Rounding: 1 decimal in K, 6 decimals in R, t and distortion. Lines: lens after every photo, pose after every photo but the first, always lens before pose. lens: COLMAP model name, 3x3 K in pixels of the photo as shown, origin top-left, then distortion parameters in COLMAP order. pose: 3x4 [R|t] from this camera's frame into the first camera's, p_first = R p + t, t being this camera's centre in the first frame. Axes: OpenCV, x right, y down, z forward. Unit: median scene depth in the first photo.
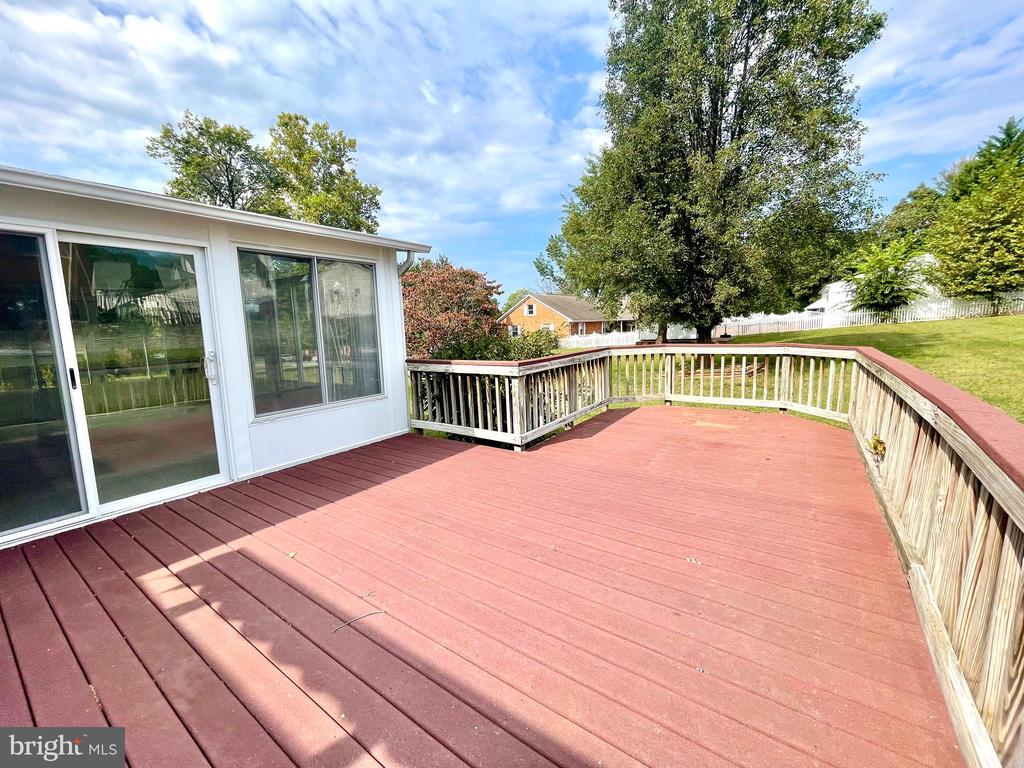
lens RADIAL K [[417.6, 0, 511.5], [0, 417.6, 384.6], [0, 0, 1]] dist [-0.002630, 0.000649]
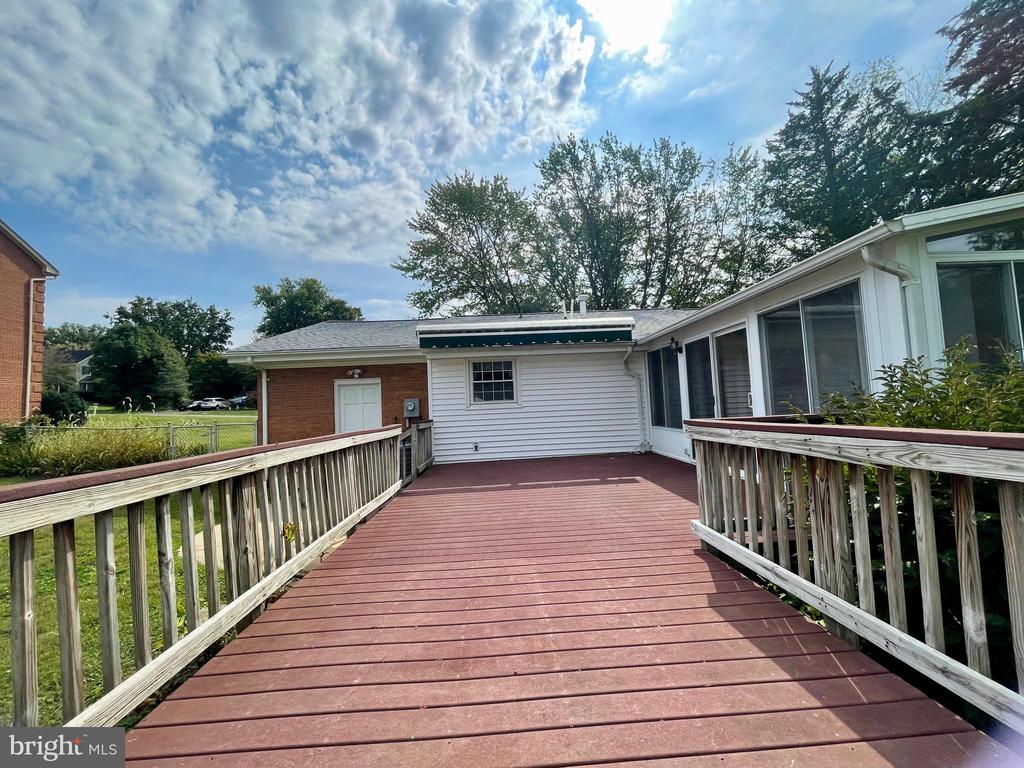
lens RADIAL K [[417.6, 0, 511.6], [0, 417.6, 382.0], [0, 0, 1]] dist [-0.002630, 0.000649]
pose [[-0.789221, 0.036325, -0.613035, 0.410127], [-0.007613, 0.997594, 0.068912, -0.096581], [0.614063, 0.059053, -0.787045, 0.783610]]
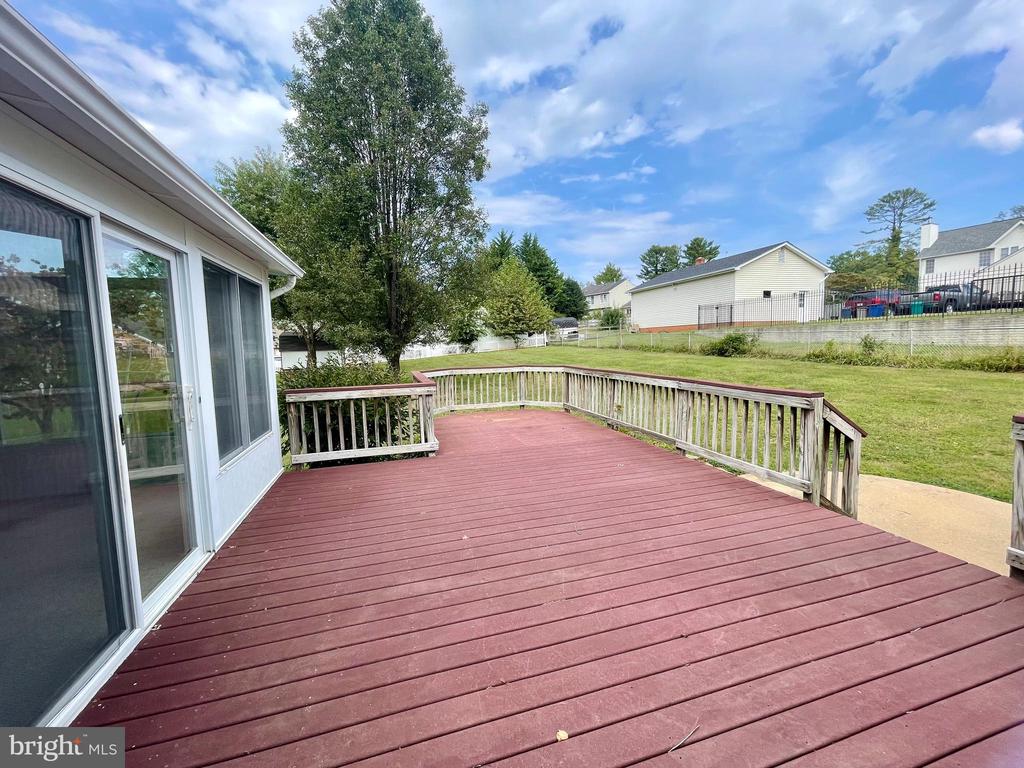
lens RADIAL K [[417.6, 0, 512.5], [0, 417.6, 383.2], [0, 0, 1]] dist [-0.002630, 0.000649]
pose [[0.615658, -0.054908, 0.786099, -0.454845], [0.111755, 0.993571, -0.018125, -0.002341], [-0.780049, 0.099009, 0.617835, 0.028474]]
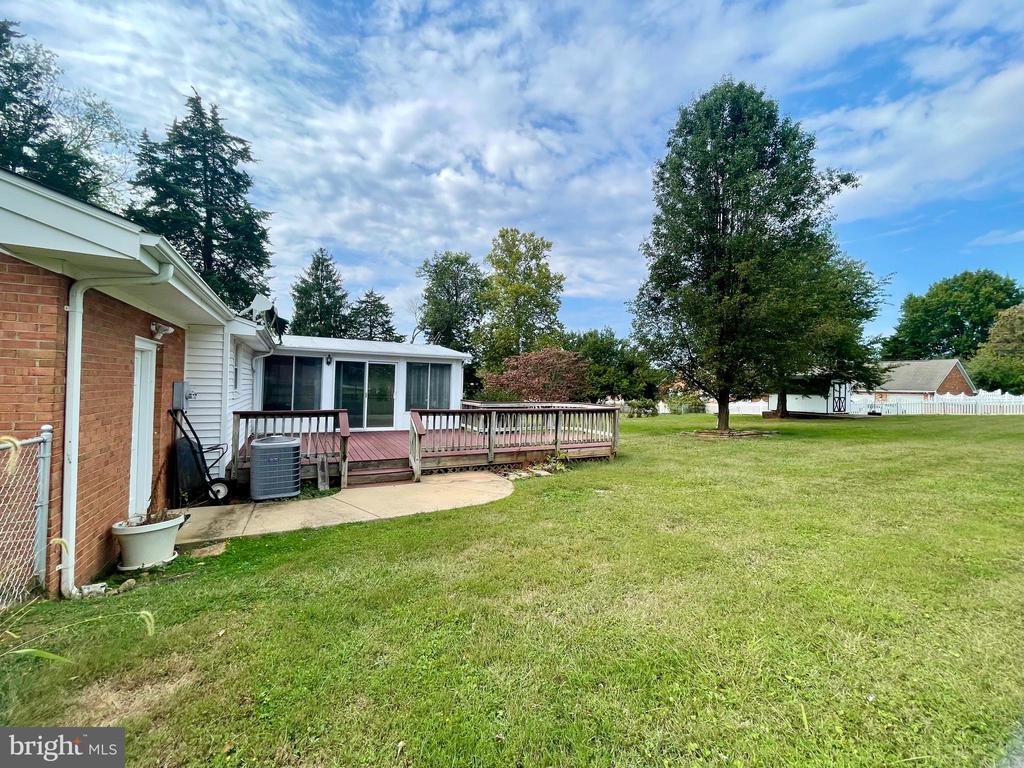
lens RADIAL K [[417.6, 0, 517.7], [0, 417.6, 384.7], [0, 0, 1]] dist [-0.002630, 0.000649]
pose [[0.892509, 0.058013, -0.447284, 0.837826], [-0.117479, 0.987364, -0.106356, 0.056283], [0.435462, 0.147470, 0.888046, -0.800523]]
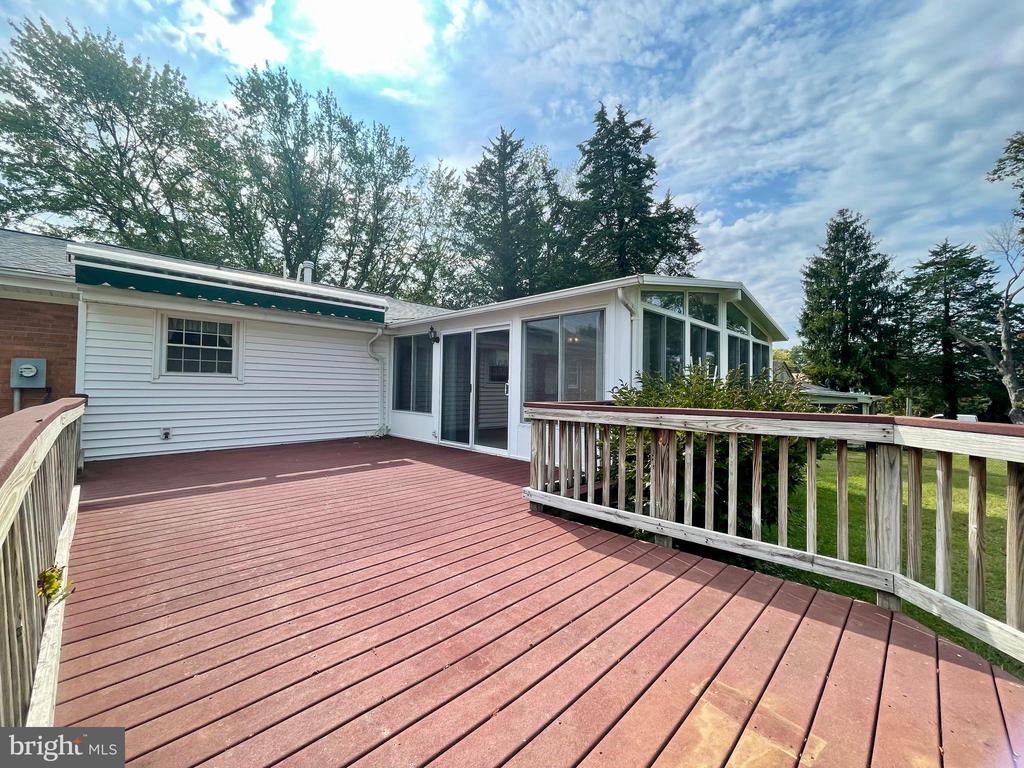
lens RADIAL K [[417.6, 0, 512.2], [0, 417.6, 380.7], [0, 0, 1]] dist [-0.002630, 0.000649]
pose [[-0.160673, 0.016896, -0.986863, 0.500122], [-0.139660, 0.989404, 0.039678, -0.072913], [0.977077, 0.144201, -0.156611, 0.618306]]
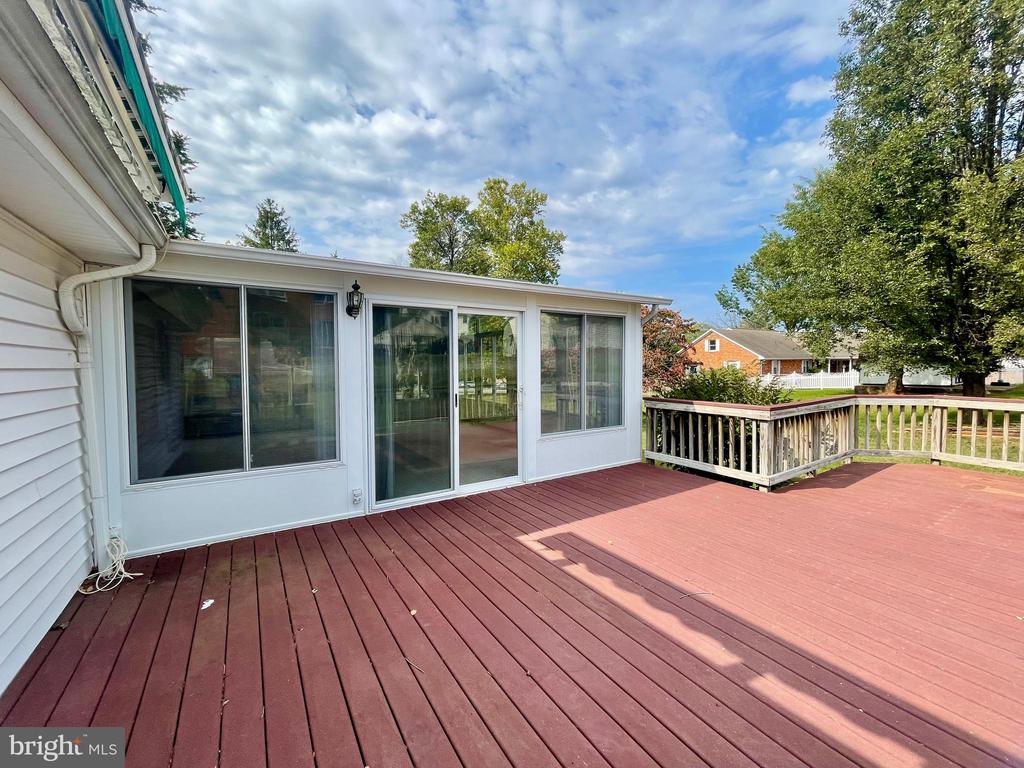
lens RADIAL K [[417.6, 0, 509.9], [0, 417.6, 382.7], [0, 0, 1]] dist [-0.002630, 0.000649]
pose [[0.925335, 0.044603, -0.376517, -0.111916], [-0.075226, 0.994912, -0.067018, 0.003083], [0.371612, 0.090338, 0.923982, -0.136228]]
